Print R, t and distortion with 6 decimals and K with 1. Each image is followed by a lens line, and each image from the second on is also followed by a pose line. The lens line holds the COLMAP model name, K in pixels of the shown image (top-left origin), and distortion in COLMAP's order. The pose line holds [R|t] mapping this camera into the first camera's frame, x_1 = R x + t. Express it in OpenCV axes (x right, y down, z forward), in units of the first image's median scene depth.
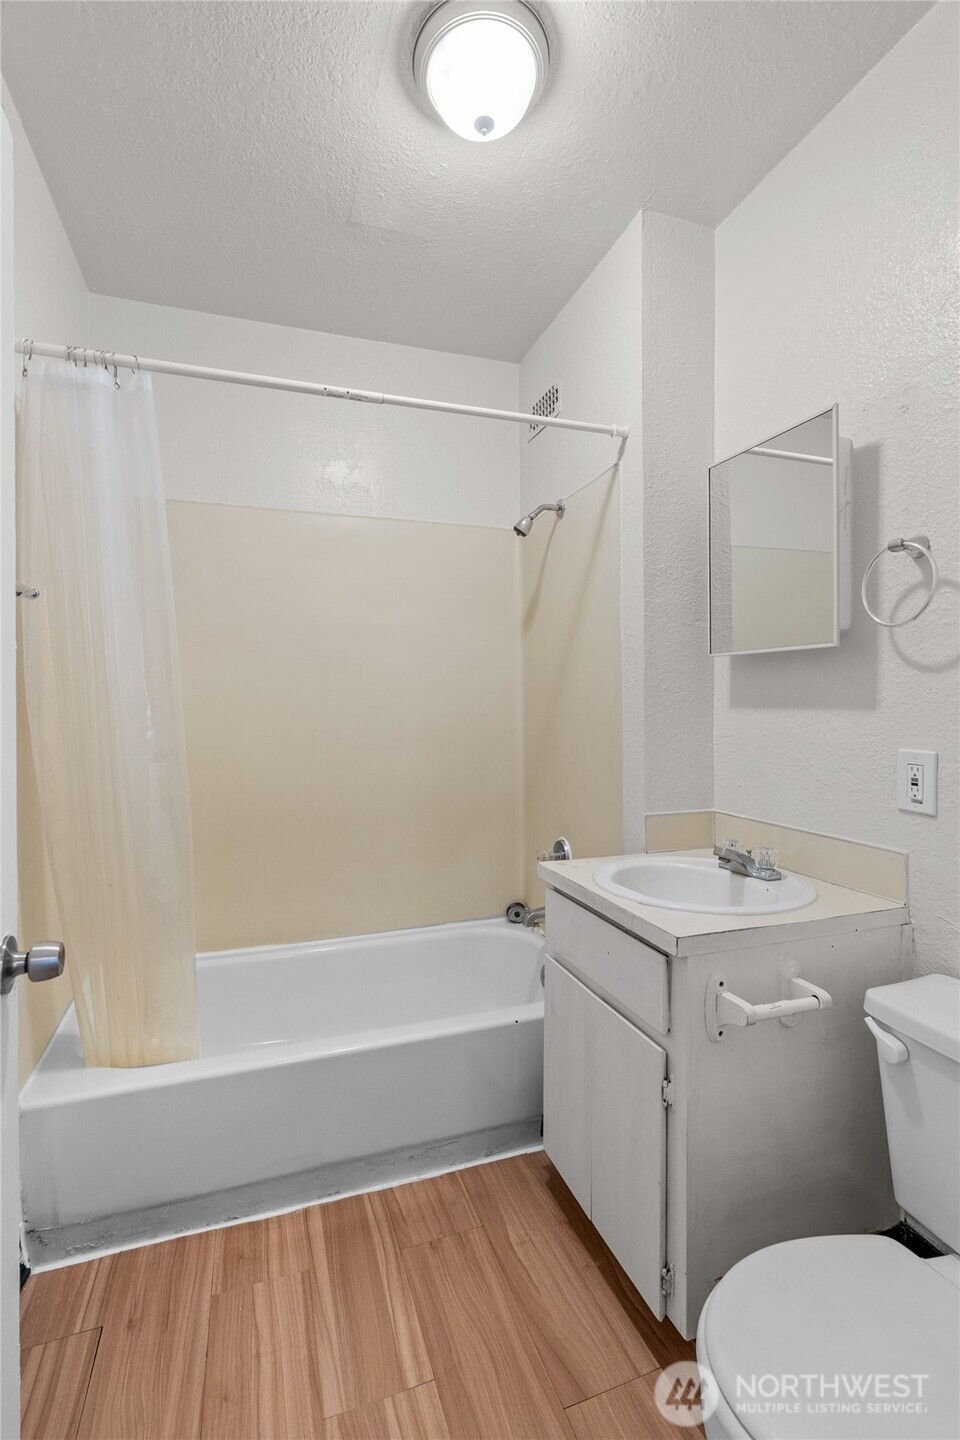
lens RADIAL K [[656.1, 0, 480.2], [0, 656.1, 713.6], [0, 0, 1]] dist [-0.000697, 0.000188]
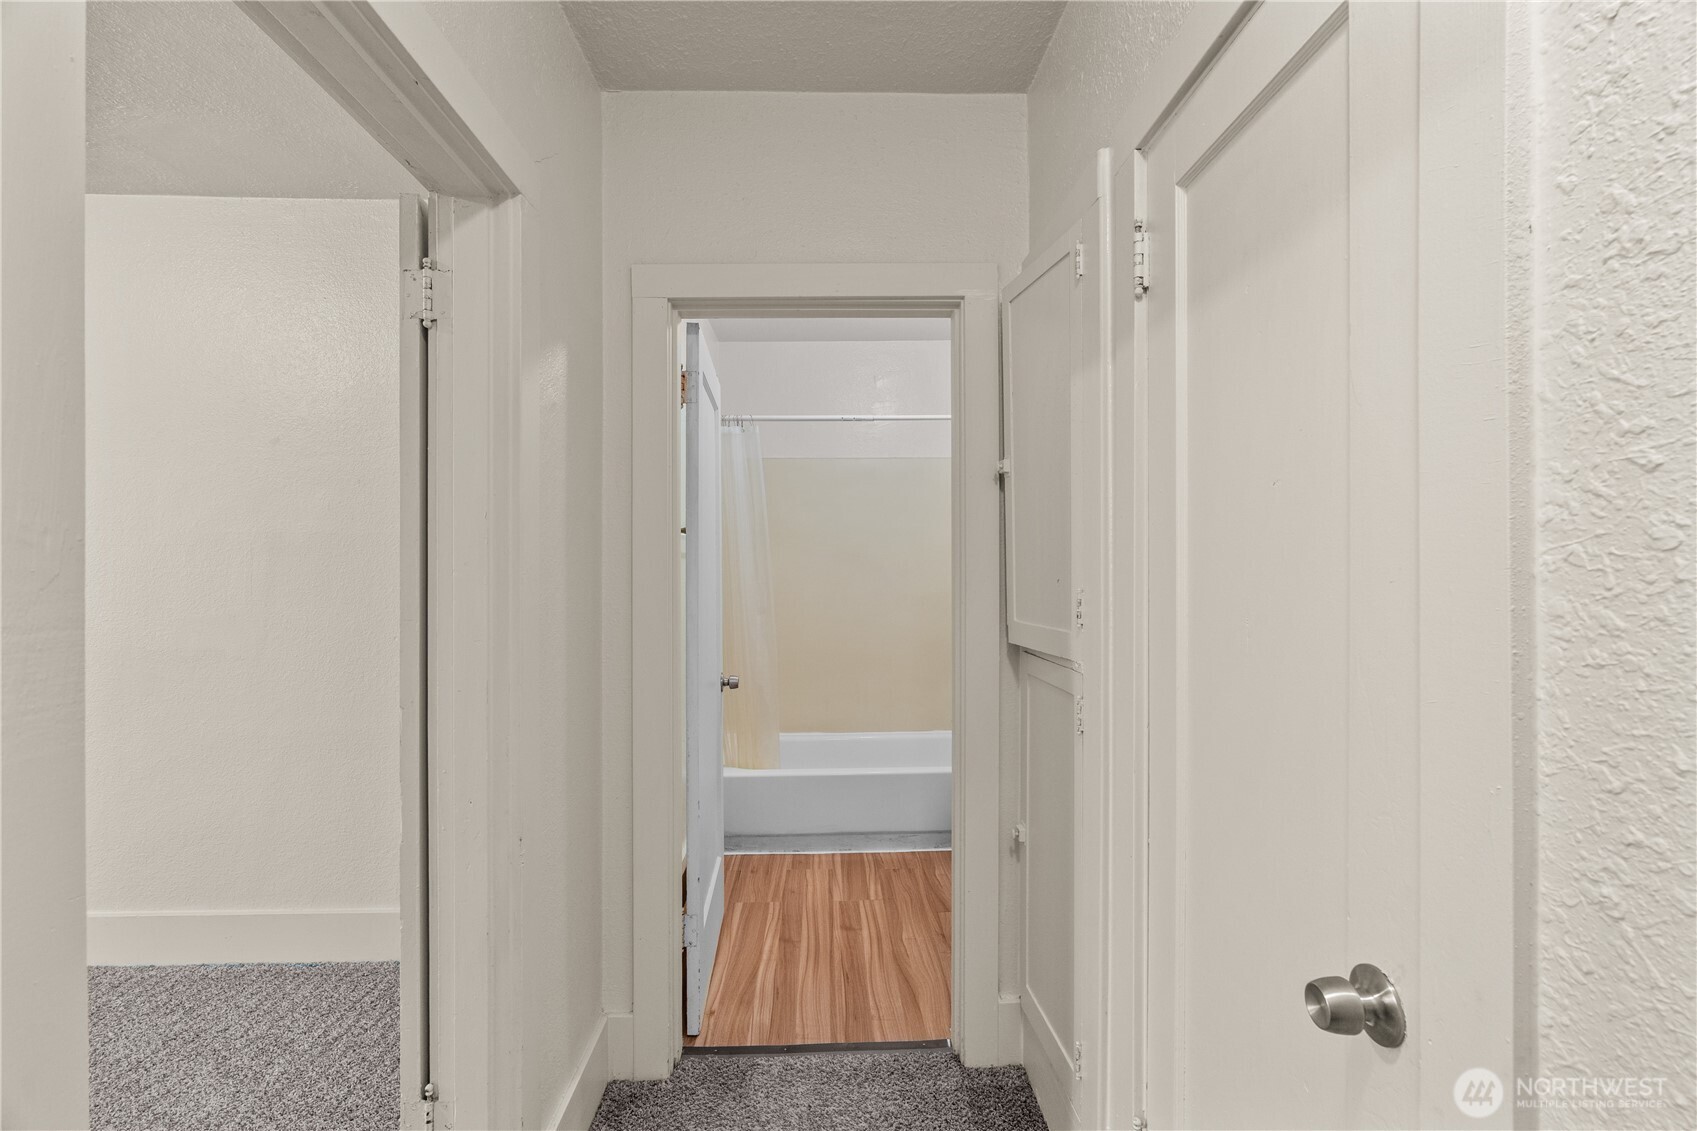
lens RADIAL K [[773.2, 0, 845.7], [0, 773.2, 567.8], [0, 0, 1]] dist [-0.000697, 0.000188]
pose [[0.954436, -0.001790, -0.298412, 0.487151], [0.000809, 0.999994, -0.003409, -0.064613], [0.298416, 0.003013, 0.954431, -1.249561]]
